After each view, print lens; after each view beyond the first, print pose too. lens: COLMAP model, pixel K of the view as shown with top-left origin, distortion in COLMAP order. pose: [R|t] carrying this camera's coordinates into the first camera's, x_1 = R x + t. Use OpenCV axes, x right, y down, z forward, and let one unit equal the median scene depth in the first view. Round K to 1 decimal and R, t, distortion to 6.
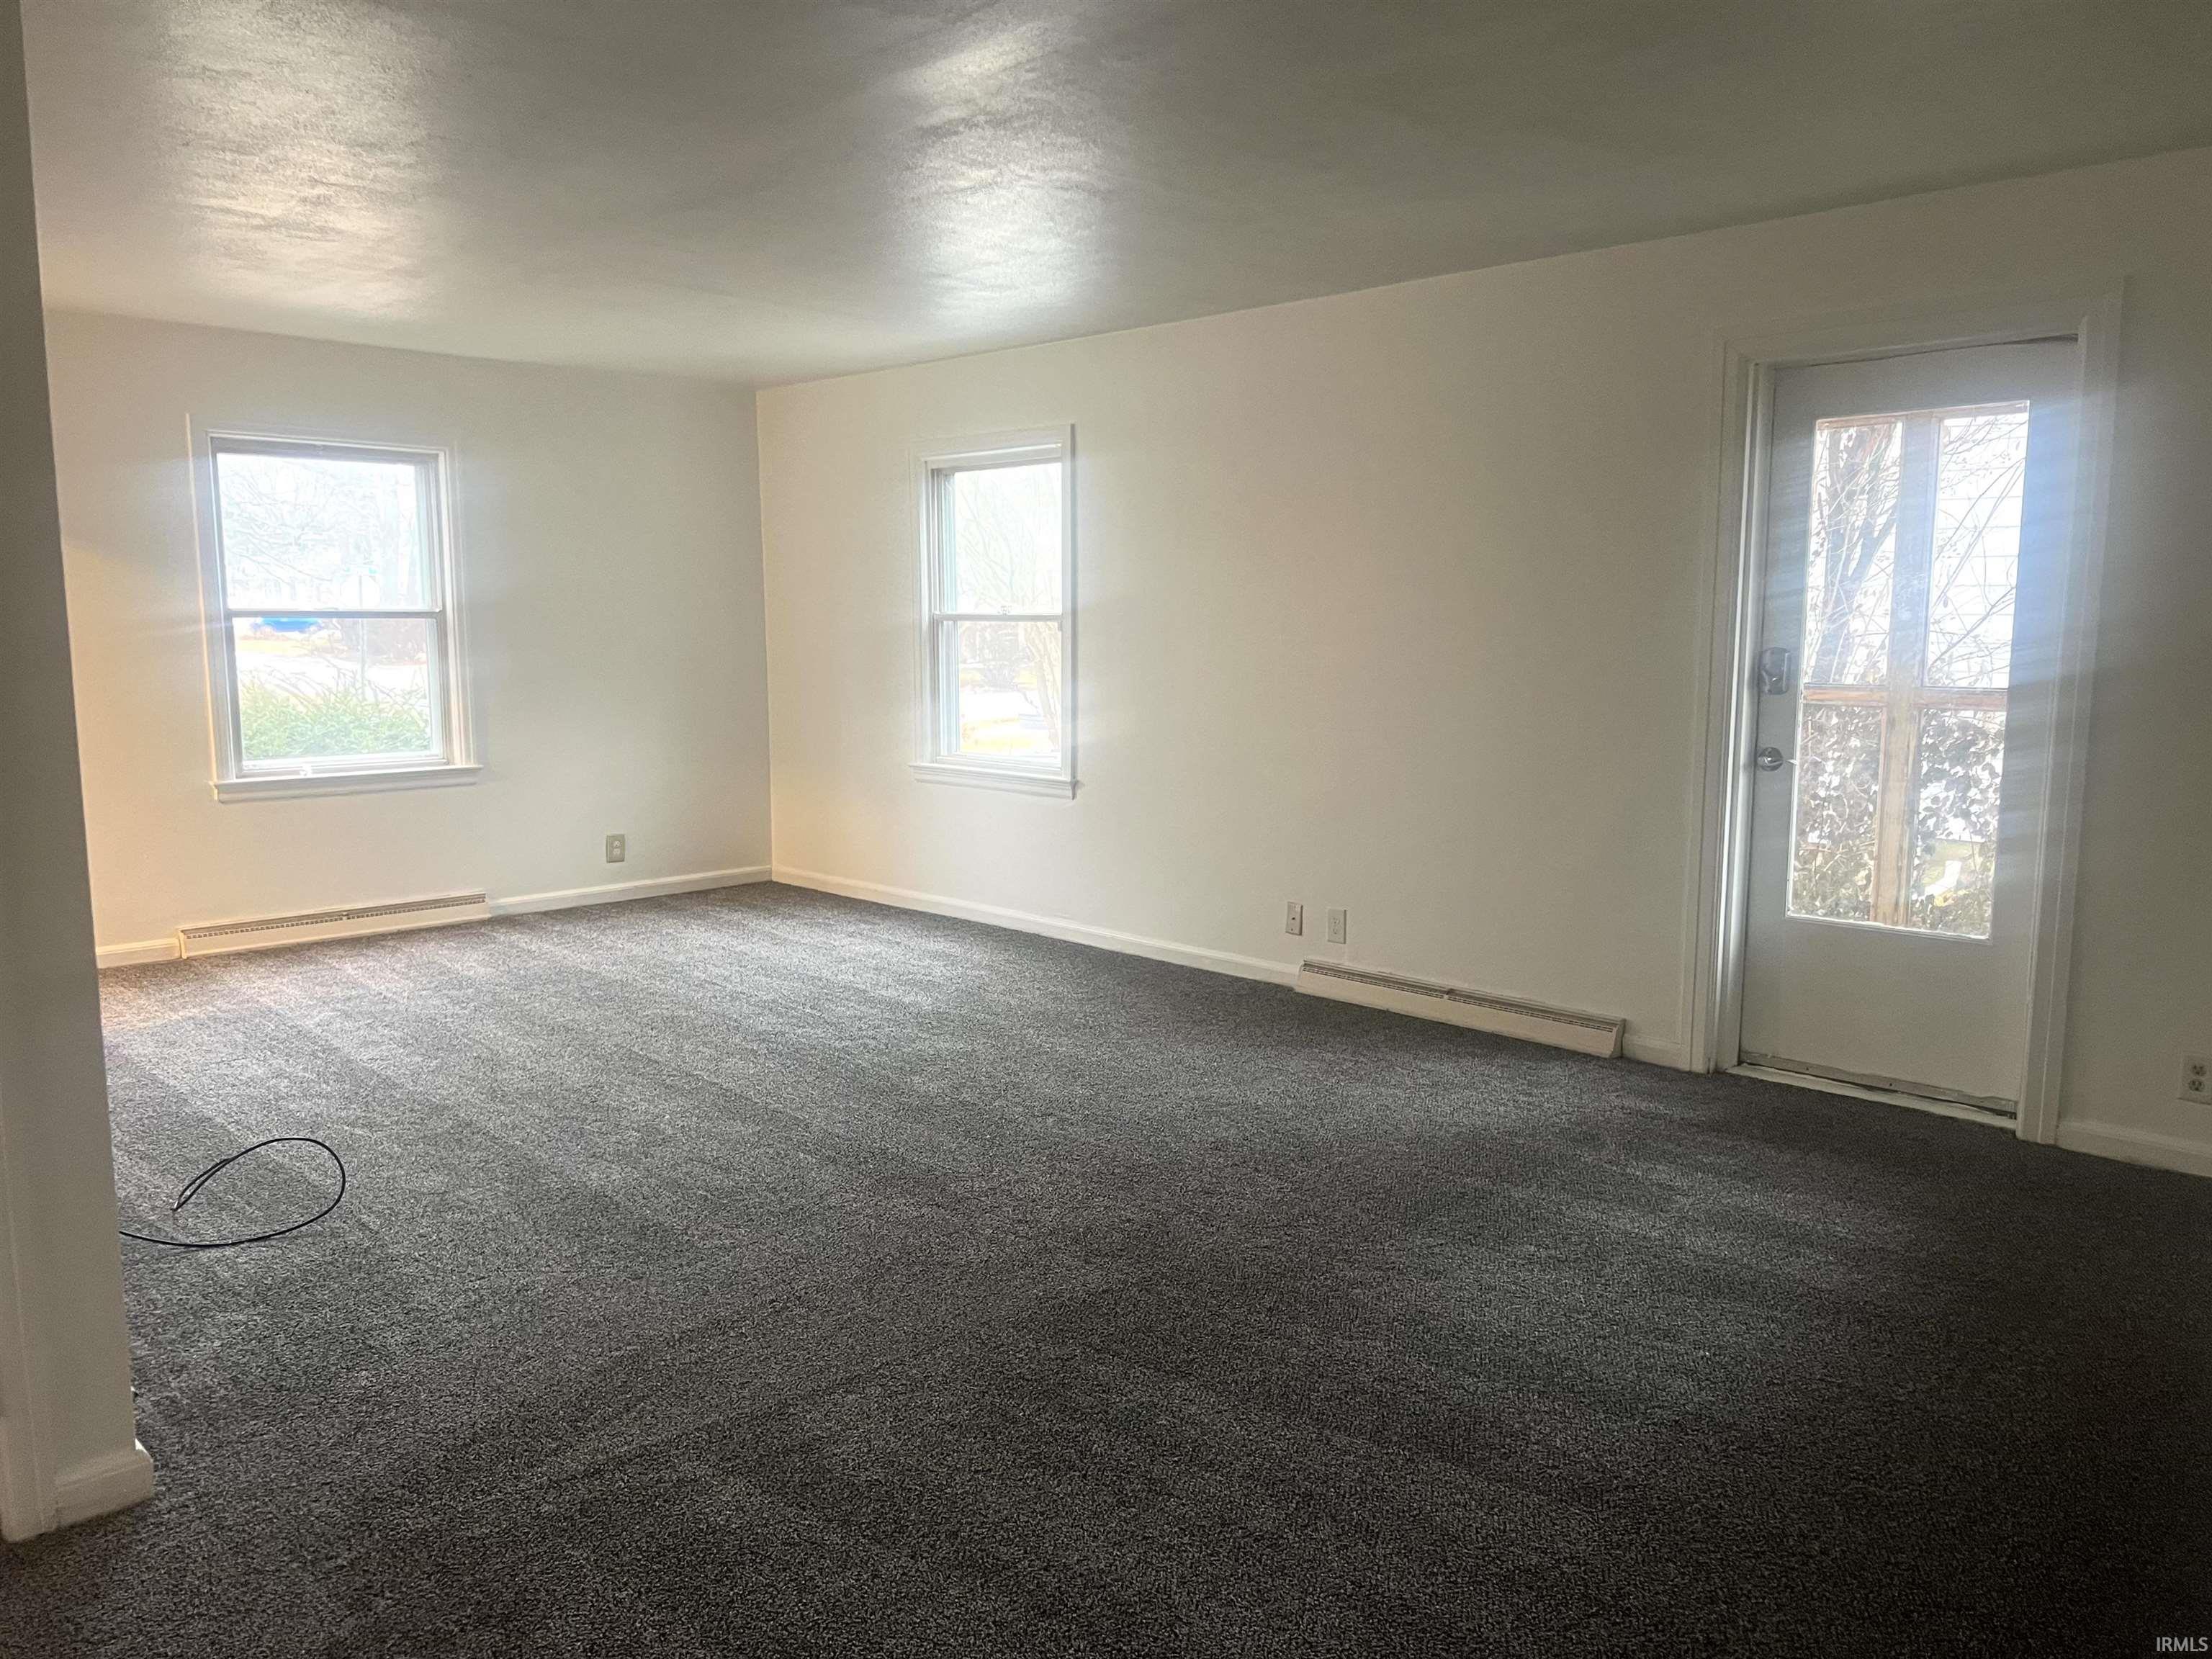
lens RADIAL K [[1821.7, 0, 1114.8], [0, 1821.7, 840.9], [0, 0, 1]] dist [0.230755, -0.298880]
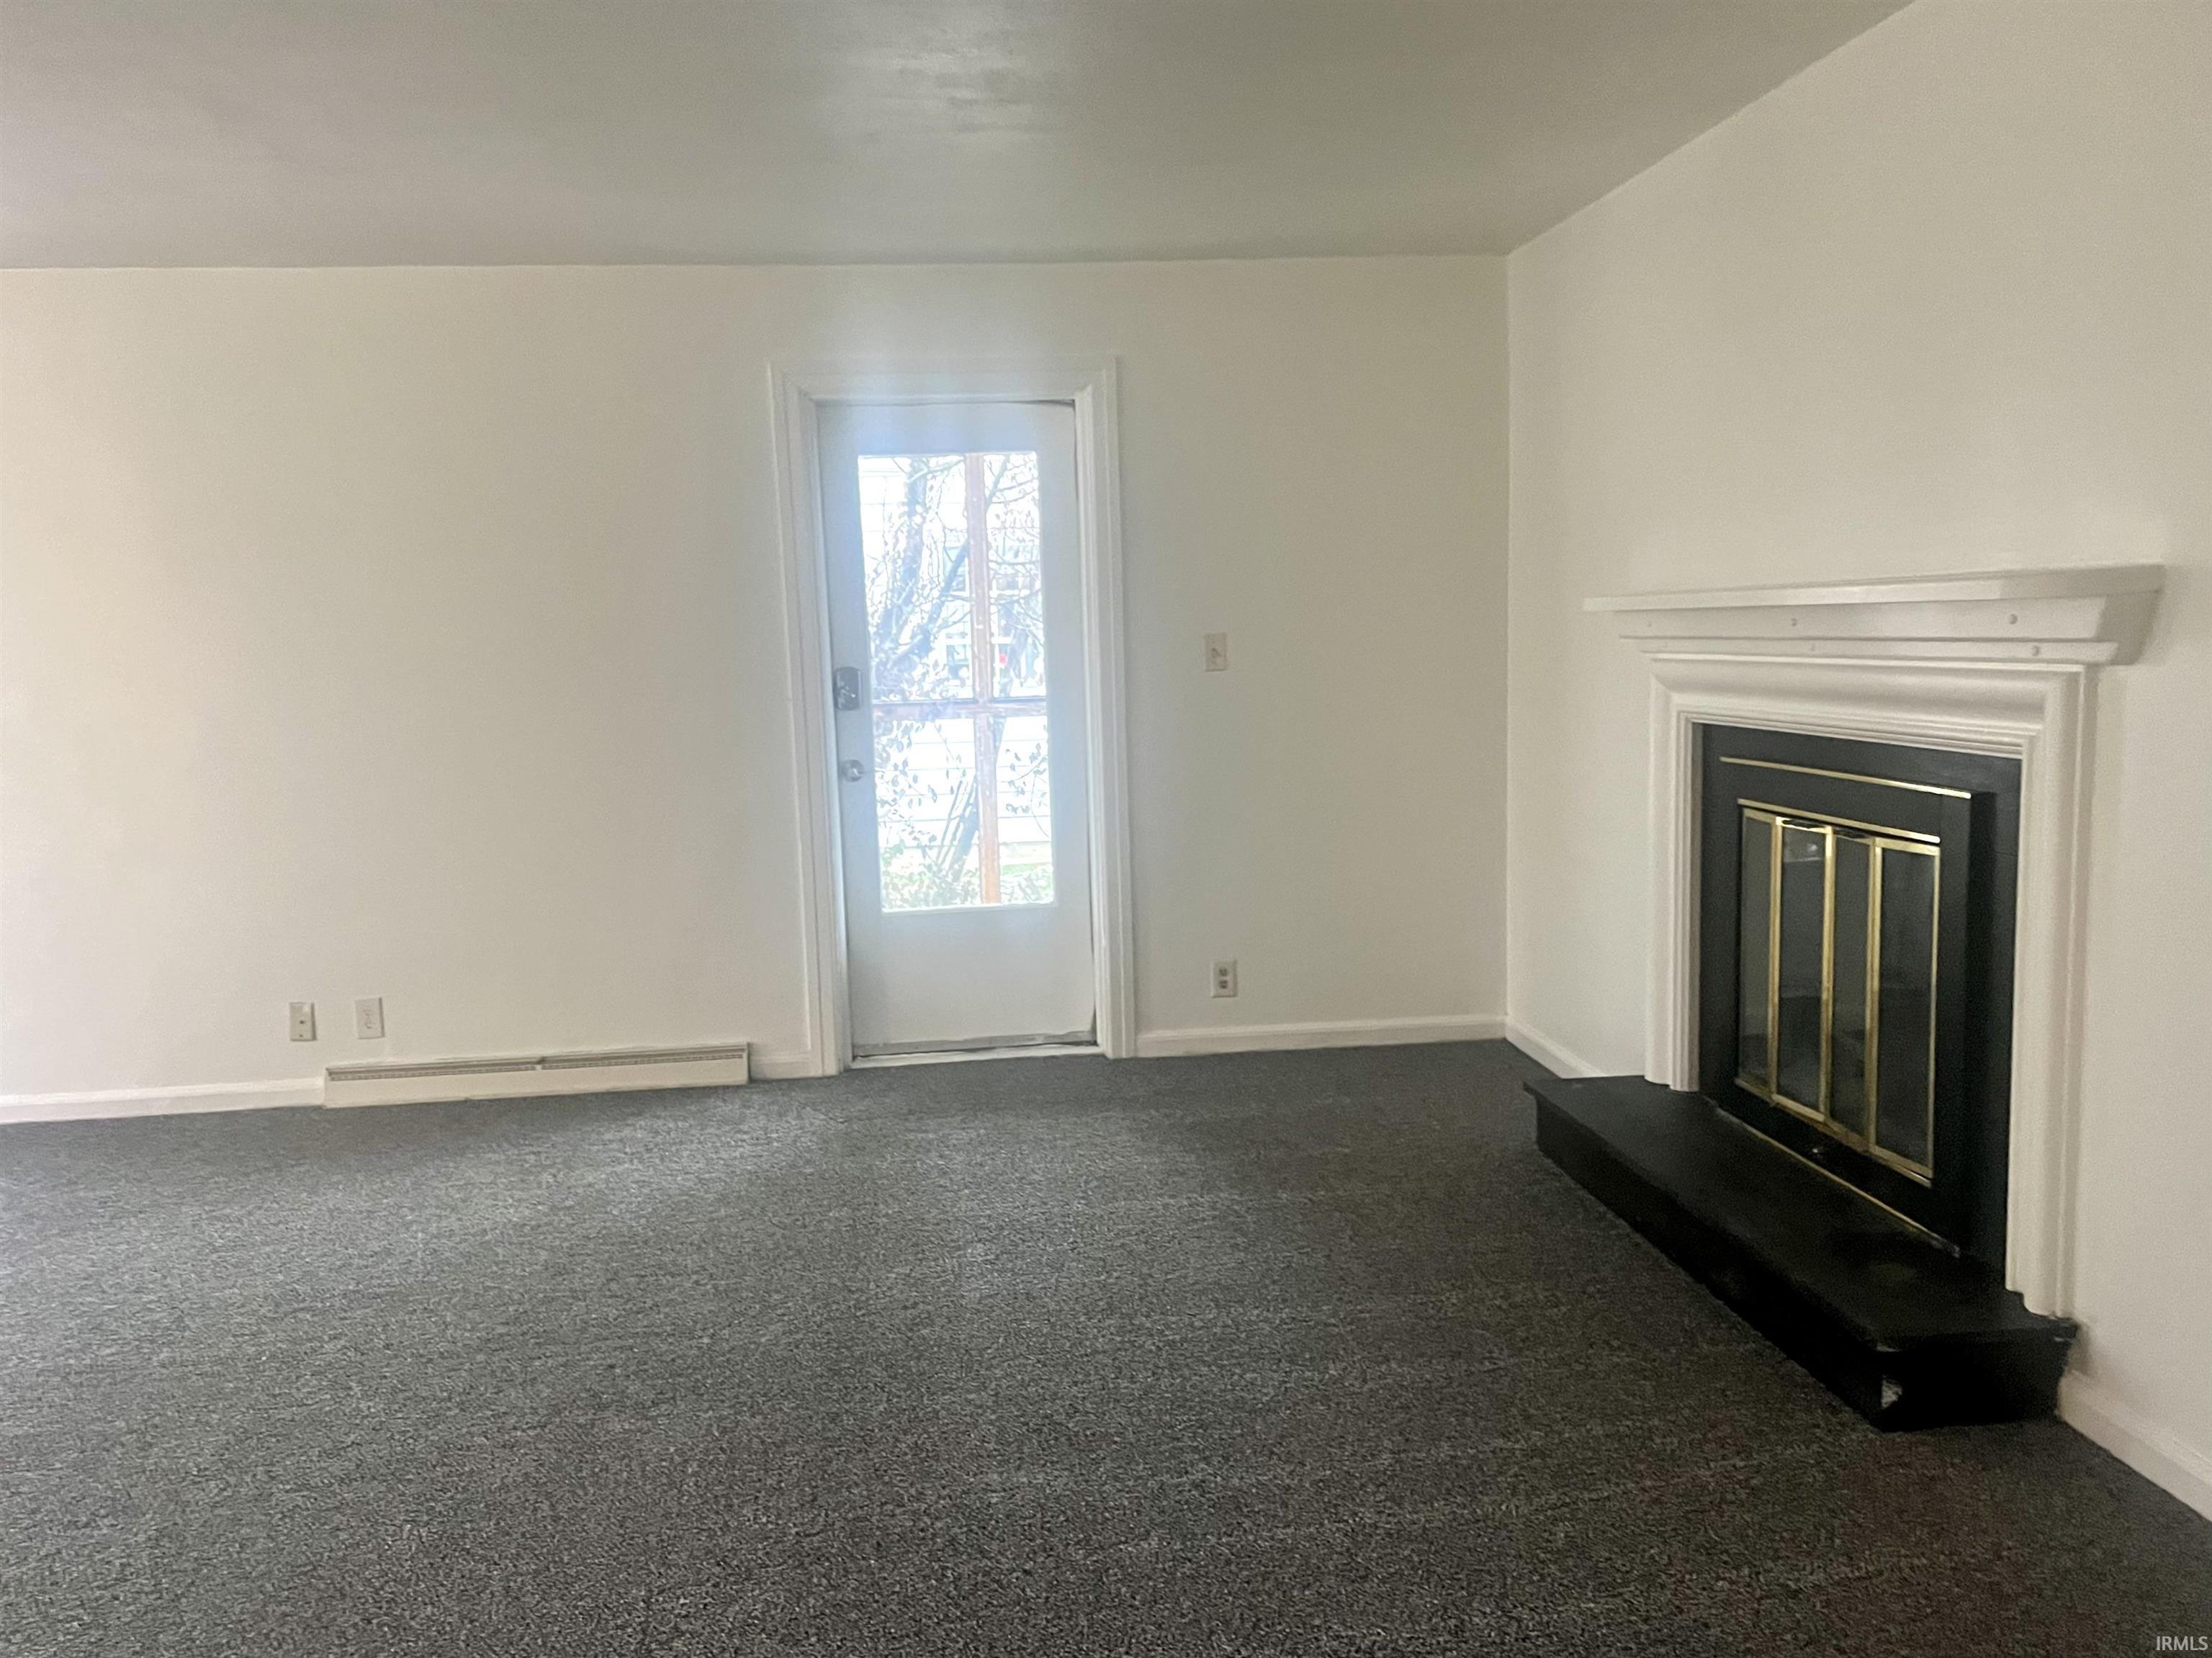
lens RADIAL K [[1821.6, 0, 1114.8], [0, 1821.6, 840.4], [0, 0, 1]] dist [0.230755, -0.298880]
pose [[0.606970, -0.109066, 0.787206, -0.390463], [0.136167, 0.990163, 0.032195, -0.017292], [-0.782973, 0.087650, 0.615850, 0.236324]]
